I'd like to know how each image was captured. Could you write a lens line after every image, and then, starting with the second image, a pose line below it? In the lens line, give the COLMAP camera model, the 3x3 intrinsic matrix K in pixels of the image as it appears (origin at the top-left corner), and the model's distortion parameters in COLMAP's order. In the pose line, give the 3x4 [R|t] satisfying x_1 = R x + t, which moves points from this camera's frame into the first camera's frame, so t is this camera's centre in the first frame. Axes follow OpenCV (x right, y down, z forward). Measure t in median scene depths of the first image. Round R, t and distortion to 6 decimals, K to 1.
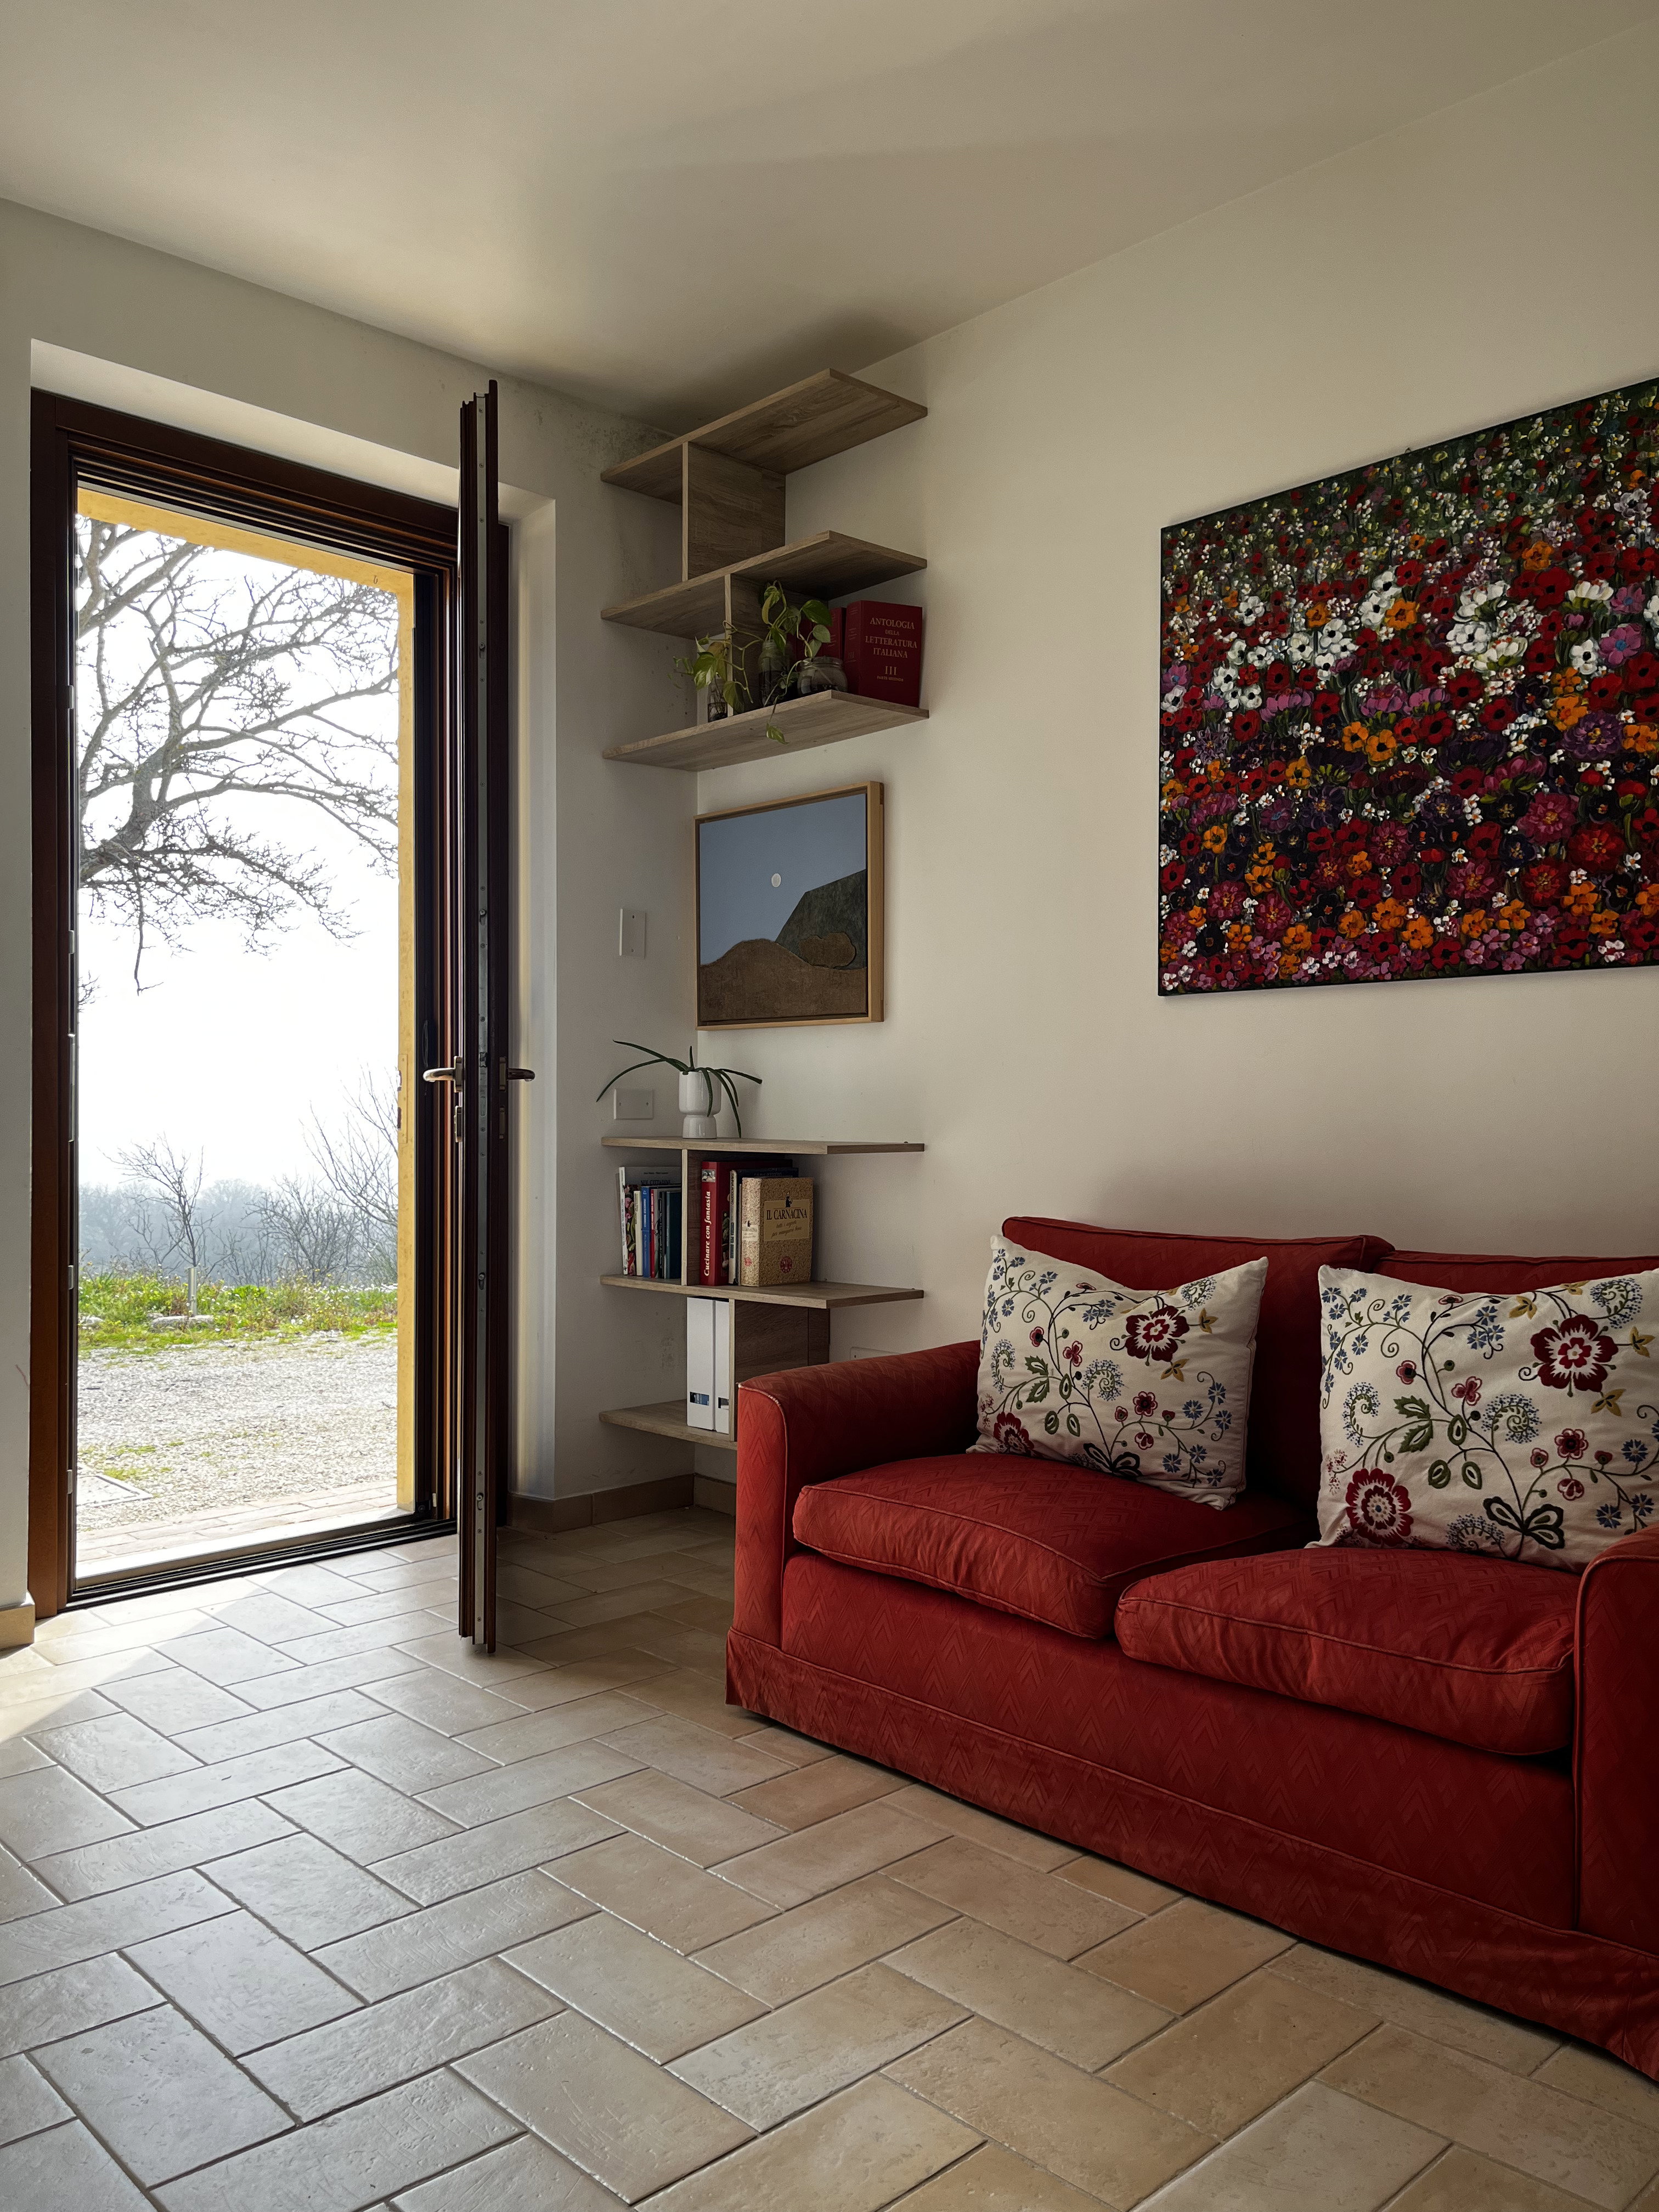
lens RADIAL K [[1673.6, 0, 827.3], [0, 1673.6, 1107.9], [0, 0, 1]] dist [0.054493, -0.058453]
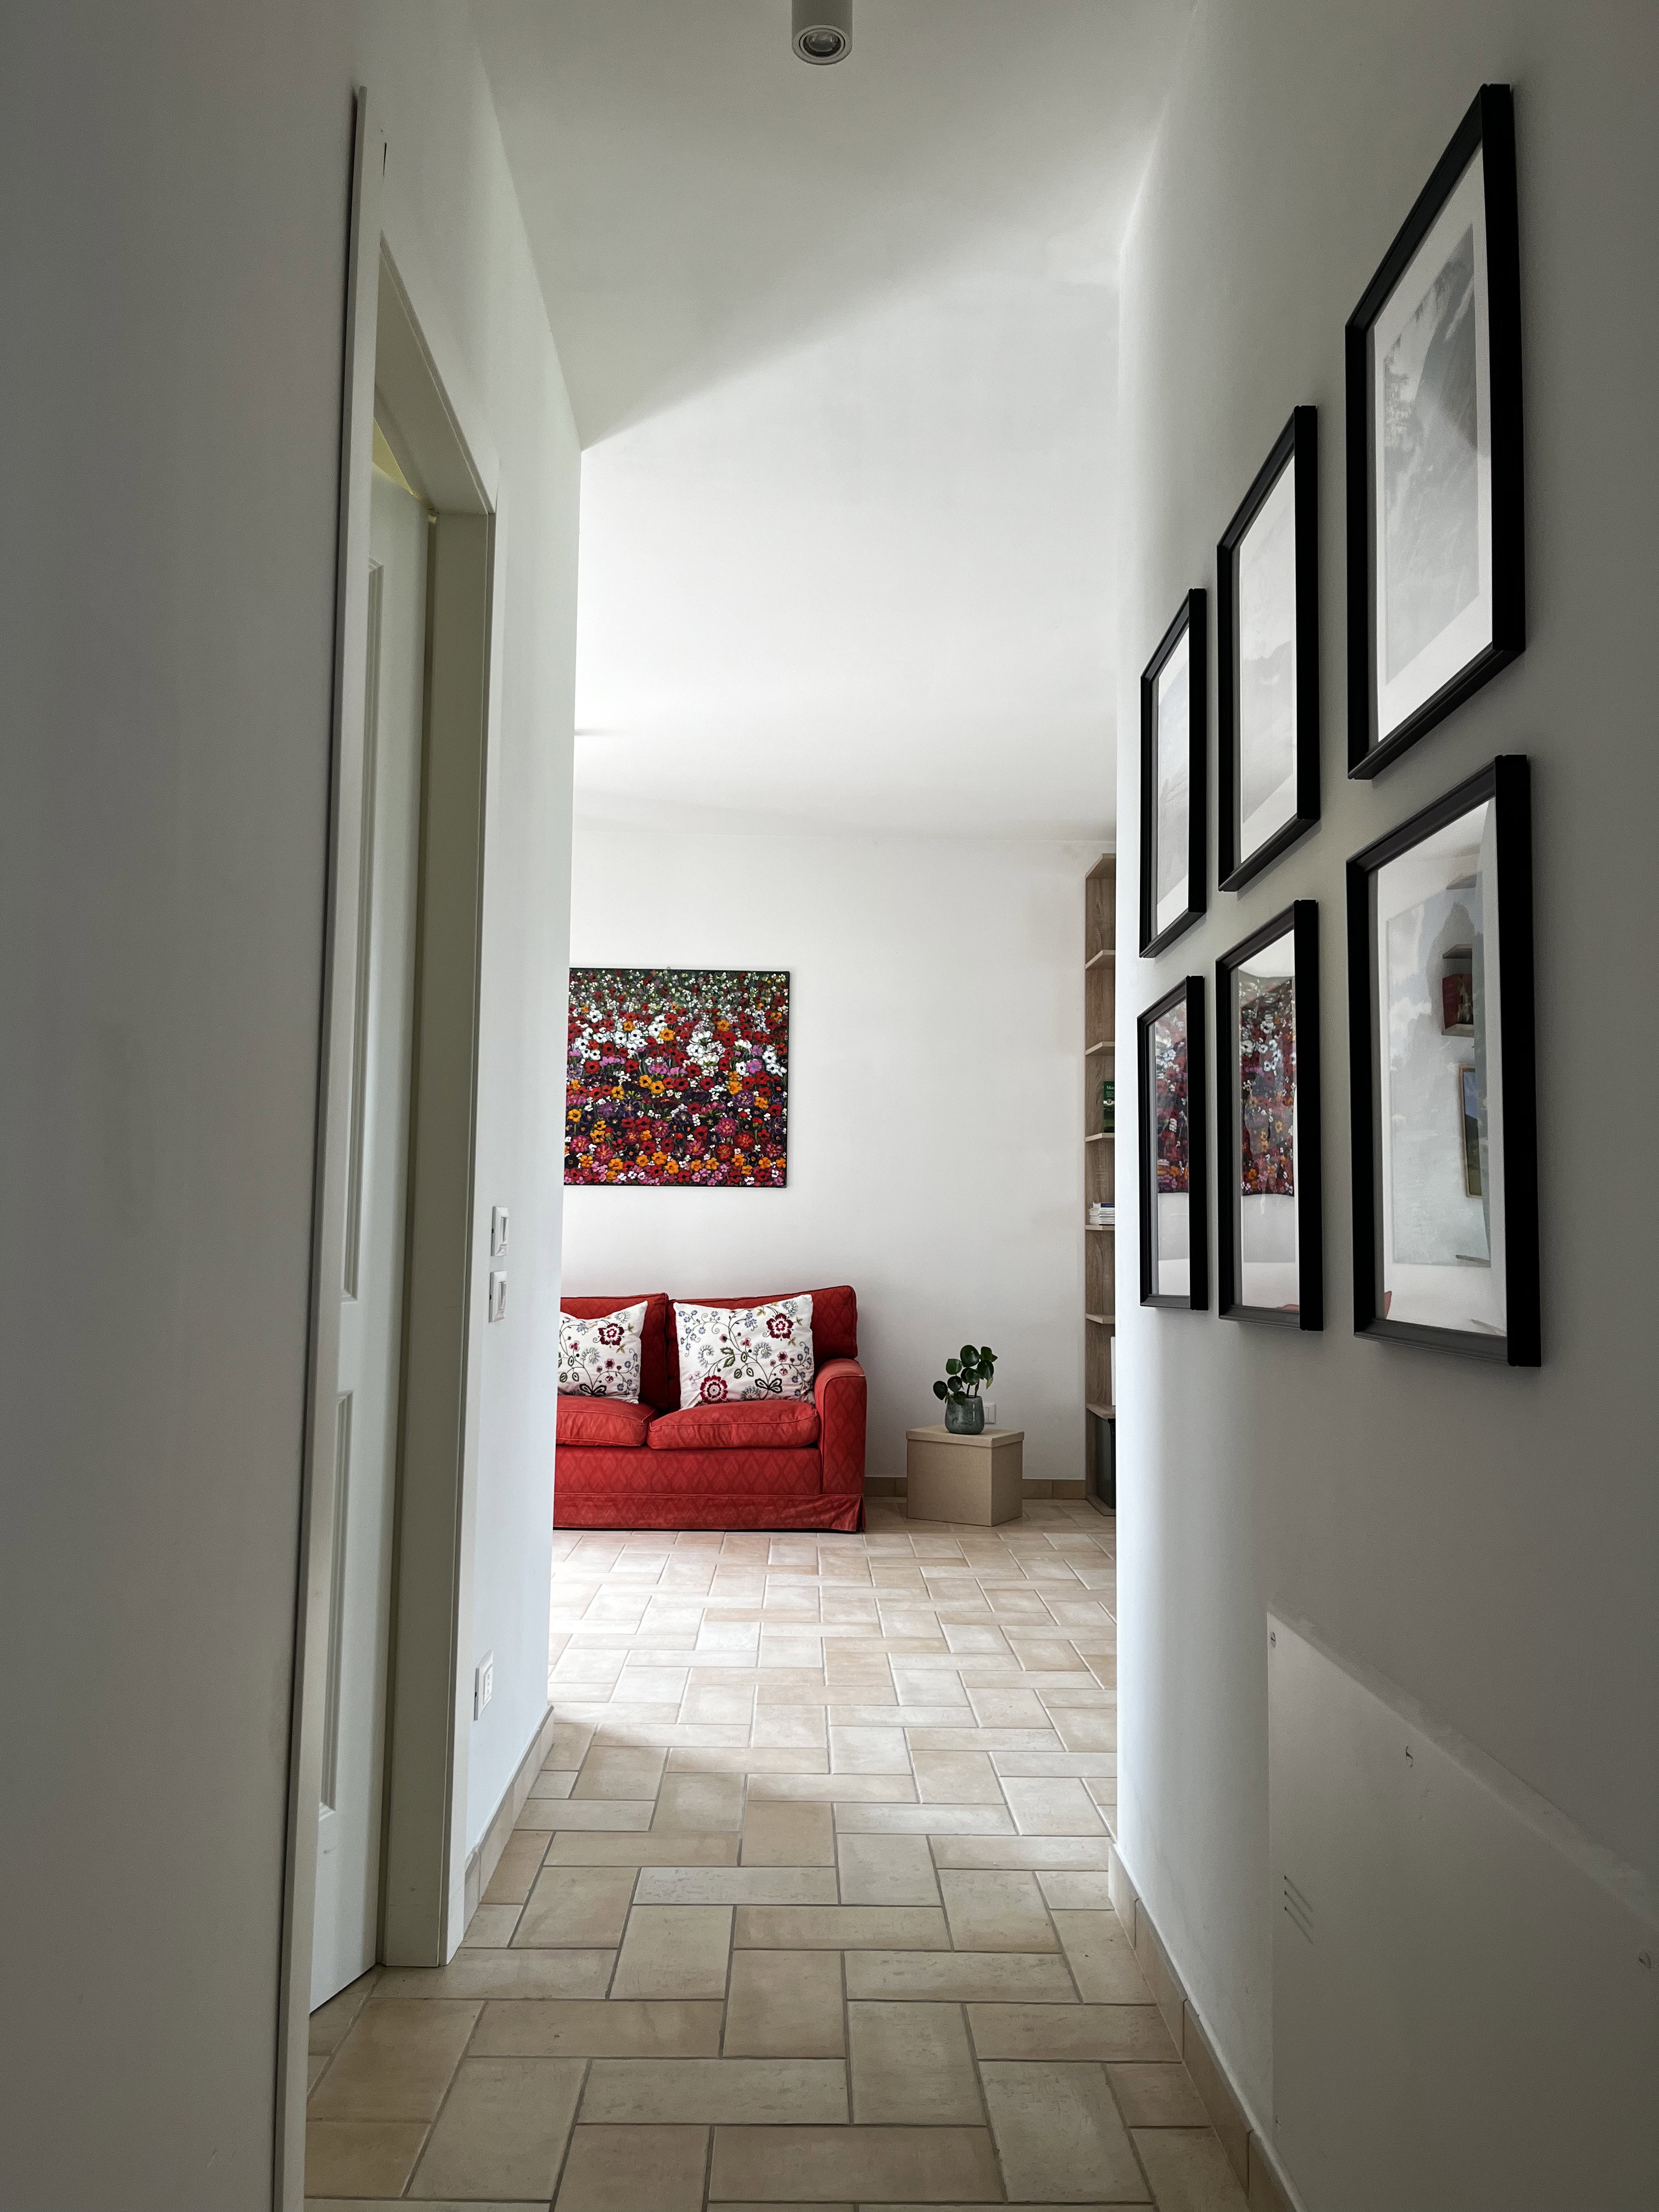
lens RADIAL K [[1673.6, 0, 842.0], [0, 1673.6, 1092.7], [0, 0, 1]] dist [0.054493, -0.058453]
pose [[0.673670, 0.072644, 0.735453, -1.315667], [-0.013340, 0.996190, -0.086178, -0.006969], [-0.738911, 0.048244, 0.672073, -0.834401]]
